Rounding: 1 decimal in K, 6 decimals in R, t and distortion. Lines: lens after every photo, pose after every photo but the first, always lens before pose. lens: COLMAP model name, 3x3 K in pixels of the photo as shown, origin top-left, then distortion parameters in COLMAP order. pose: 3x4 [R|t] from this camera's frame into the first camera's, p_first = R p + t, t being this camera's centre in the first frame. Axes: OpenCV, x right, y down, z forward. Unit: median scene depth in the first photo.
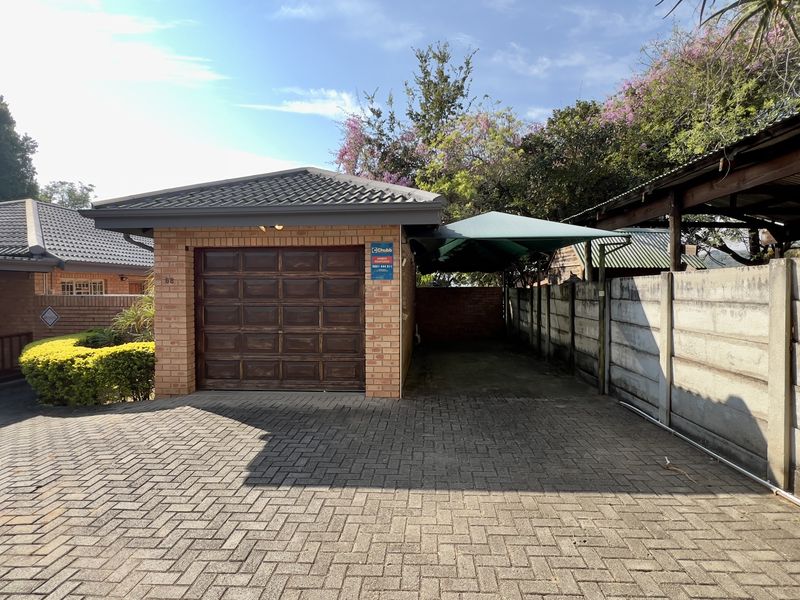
lens RADIAL K [[426.4, 0, 397.2], [0, 426.4, 295.6], [0, 0, 1]] dist [-0.001122, -0.000219]
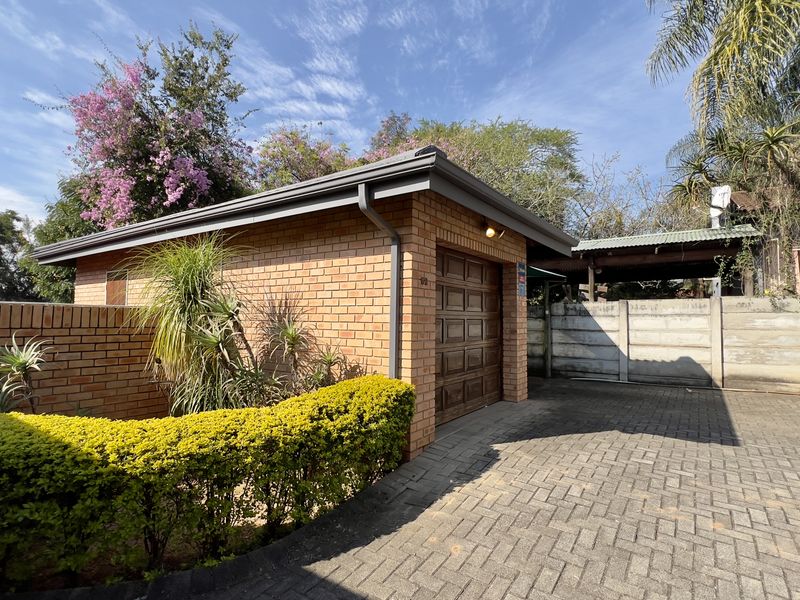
lens RADIAL K [[426.4, 0, 397.2], [0, 426.4, 295.6], [0, 0, 1]] dist [-0.001122, -0.000219]
pose [[0.519617, 0.053802, 0.852704, -1.149711], [0.003882, 0.997856, -0.065327, 0.034173], [-0.854391, 0.037255, 0.518294, 0.670221]]
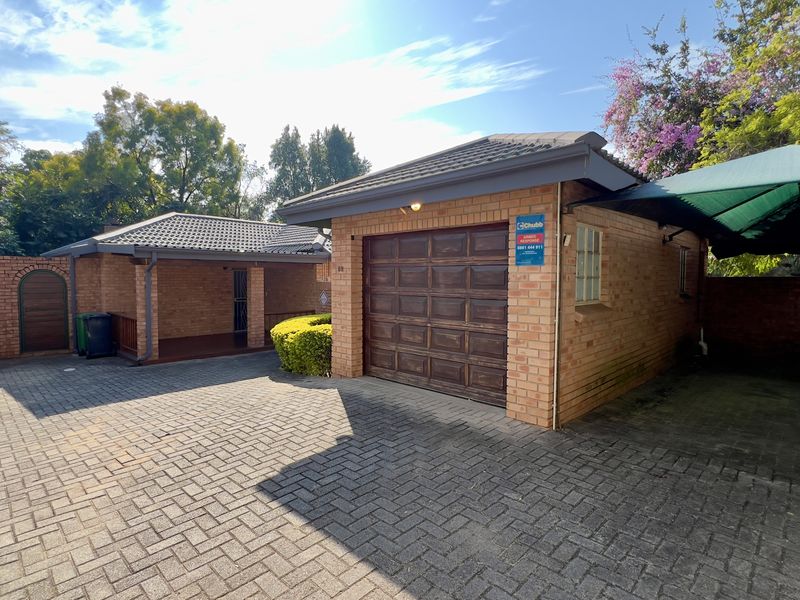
lens RADIAL K [[426.4, 0, 397.2], [0, 426.4, 295.6], [0, 0, 1]] dist [-0.001122, -0.000219]
pose [[0.763123, 0.032766, -0.645422, 0.261404], [-0.016743, 0.999381, 0.030939, -0.003744], [0.646036, -0.012804, 0.763199, 0.275721]]
